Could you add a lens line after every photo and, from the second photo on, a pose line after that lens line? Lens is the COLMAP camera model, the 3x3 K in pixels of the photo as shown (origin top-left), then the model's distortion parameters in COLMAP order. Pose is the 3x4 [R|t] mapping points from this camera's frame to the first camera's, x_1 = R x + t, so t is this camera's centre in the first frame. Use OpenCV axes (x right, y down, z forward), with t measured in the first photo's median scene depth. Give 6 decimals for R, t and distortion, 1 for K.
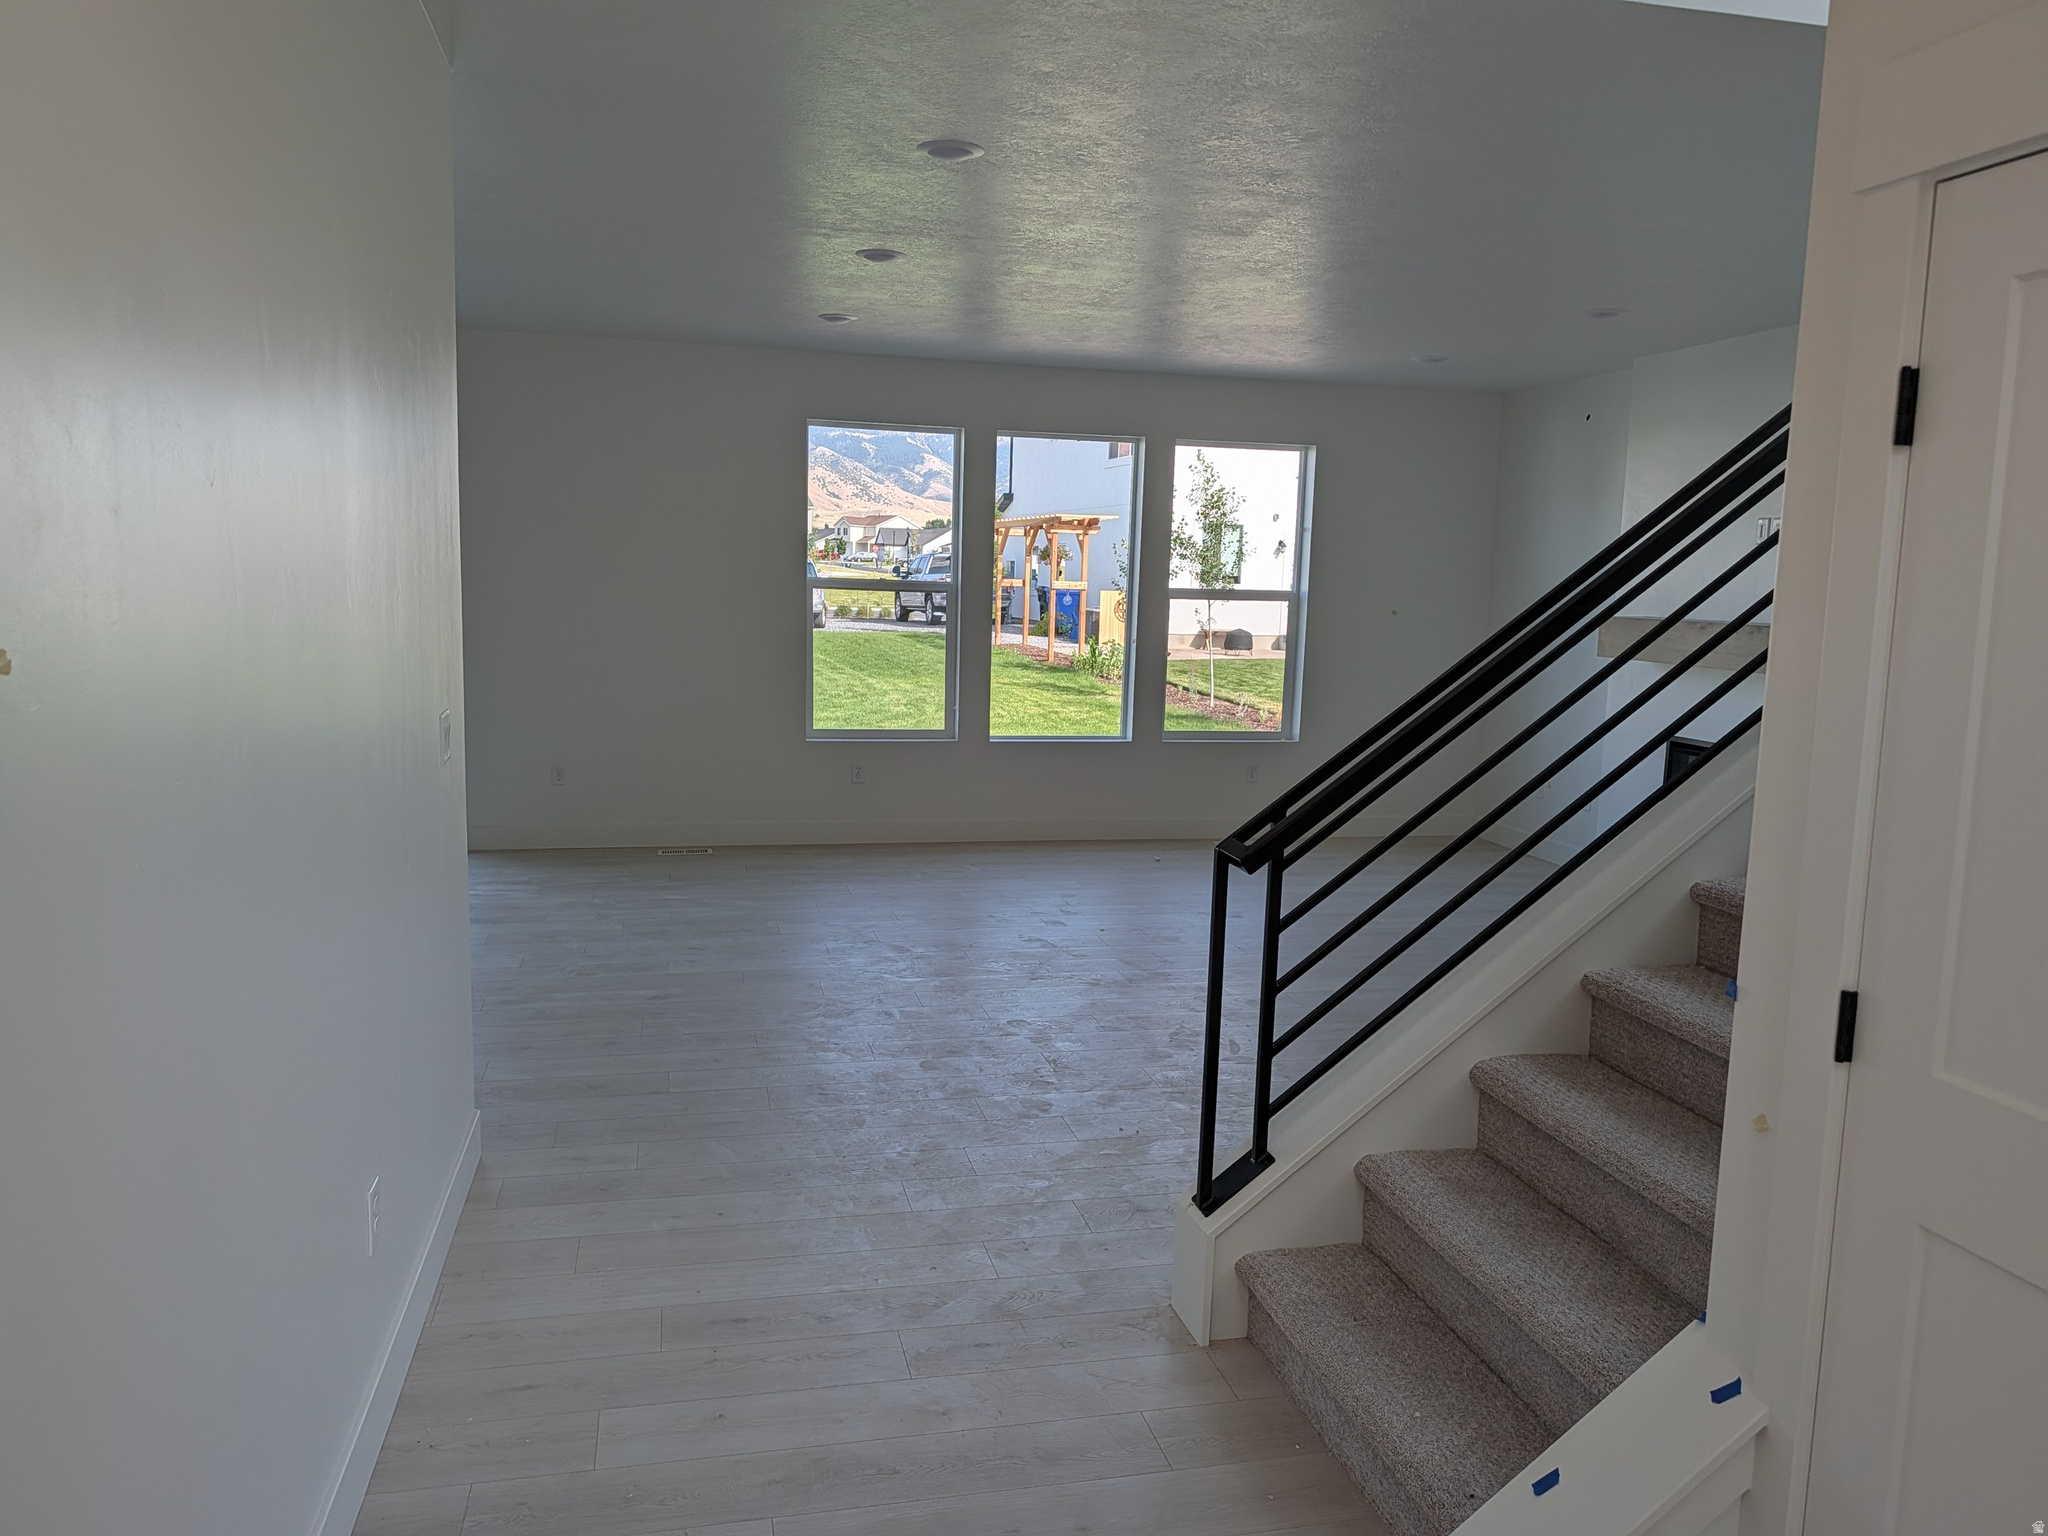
lens RADIAL K [[1462.4, 0, 1024.0], [0, 1462.4, 768.0], [0, 0, 1]] dist [-0.001779, -0.003064]
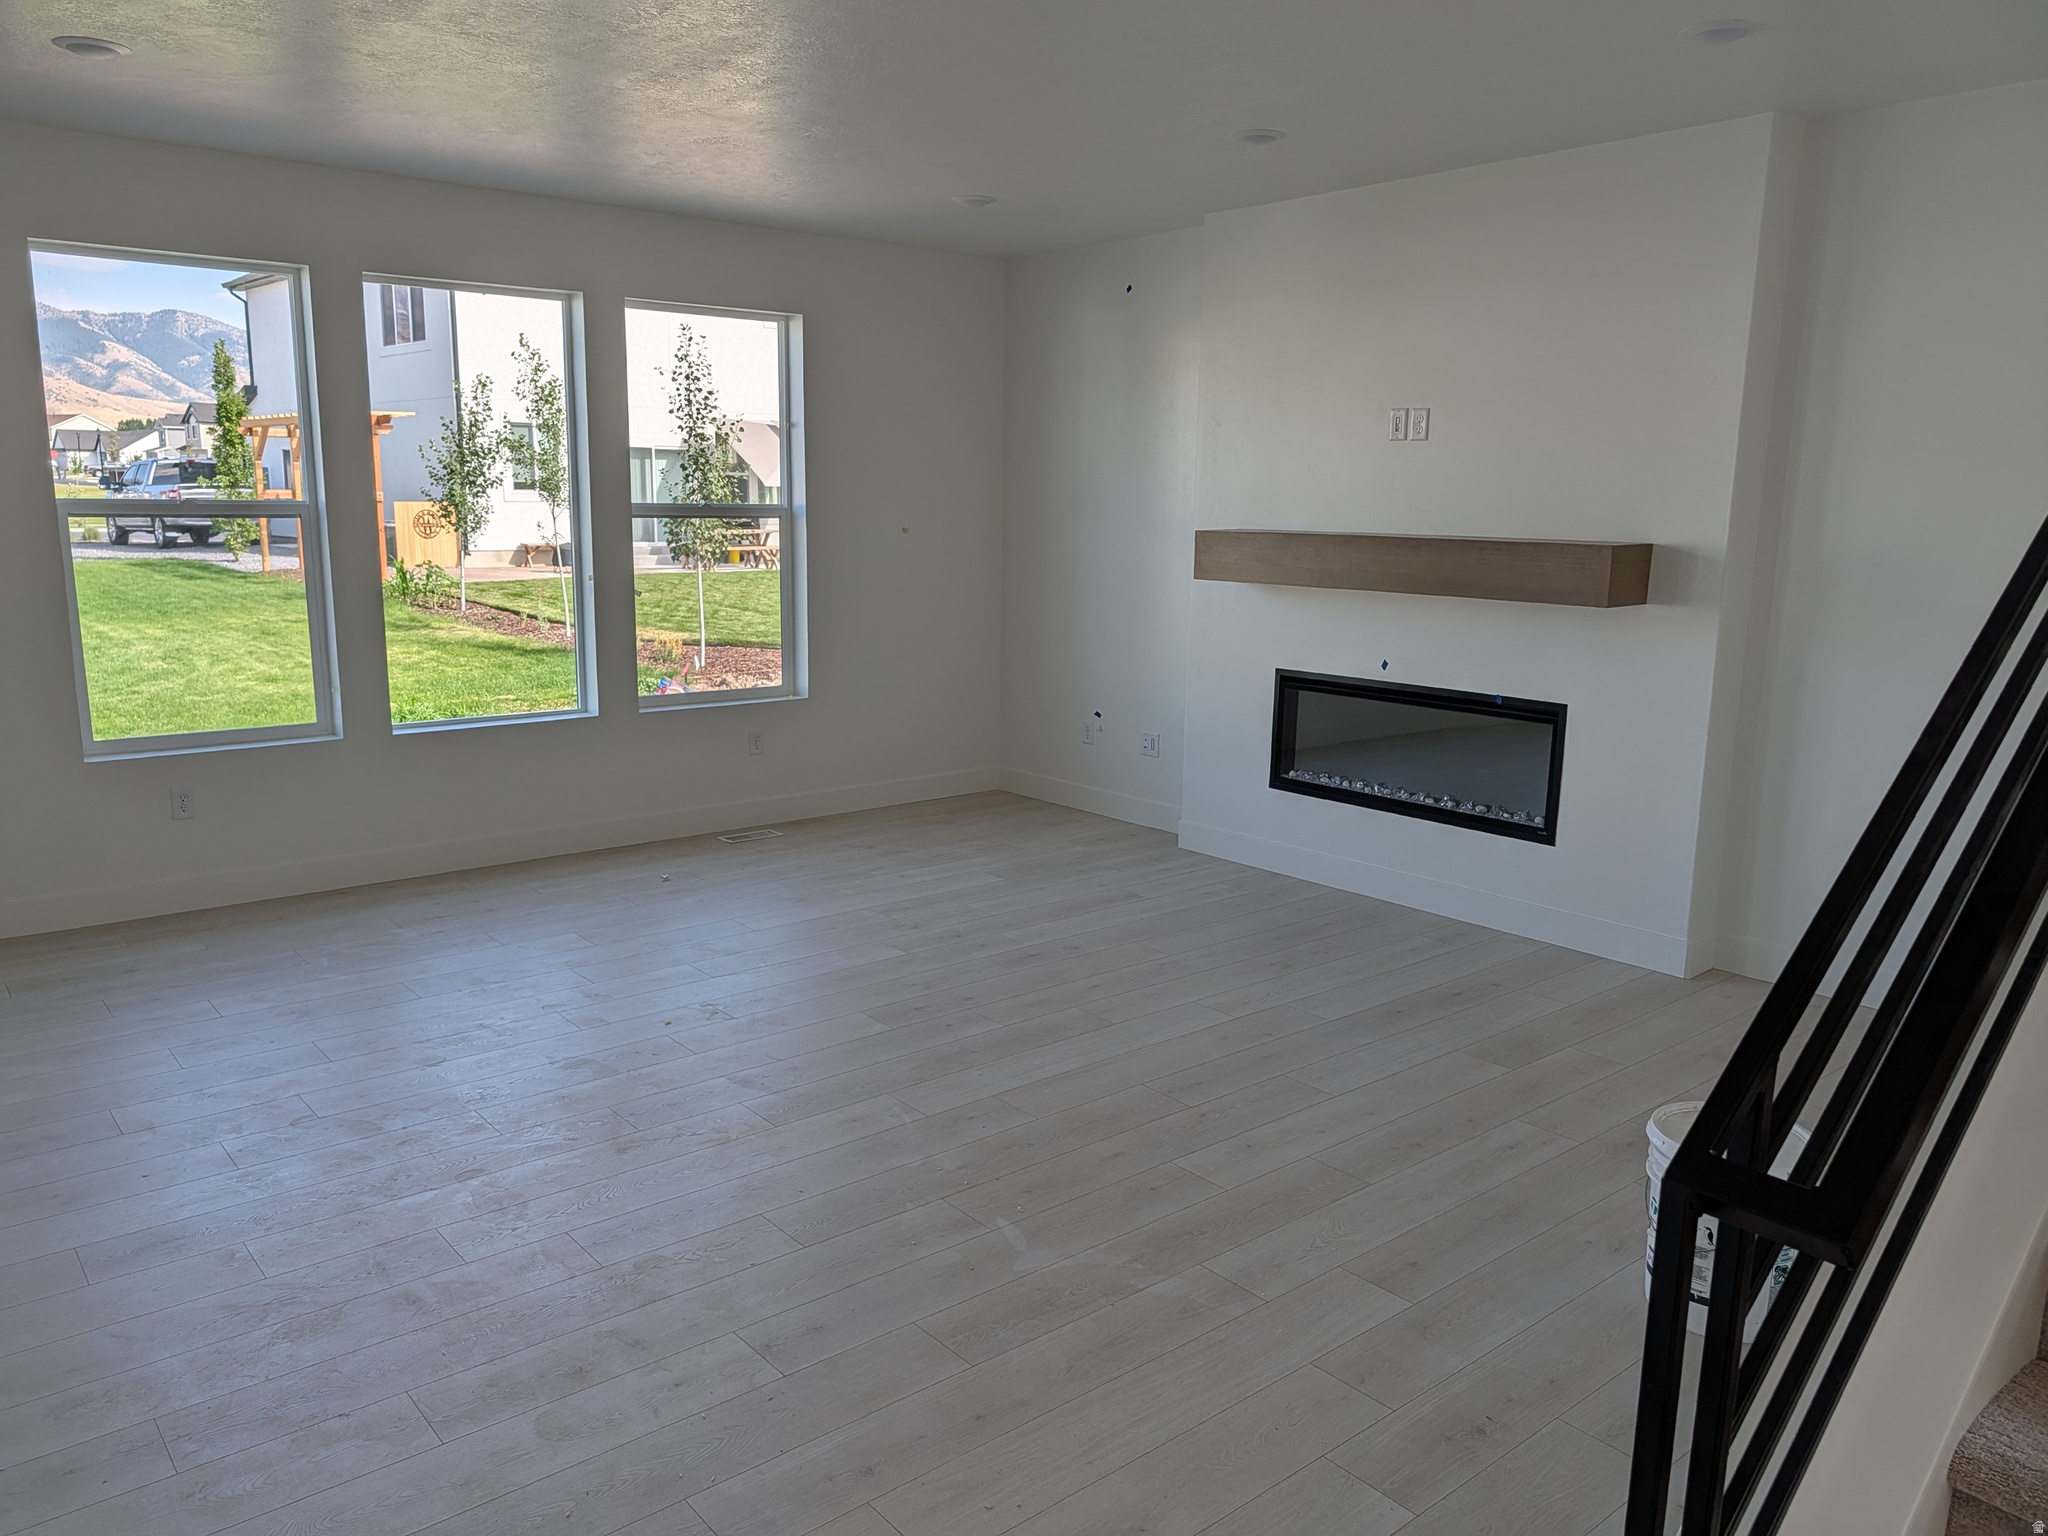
lens RADIAL K [[1472.9, 0, 1016.4], [0, 1472.9, 777.9], [0, 0, 1]] dist [-0.009336, -0.008594]
pose [[0.890739, -0.103051, 0.442678, -0.028613], [0.071764, 0.993628, 0.086907, -0.015166], [-0.448813, -0.045644, 0.892459, 0.102163]]
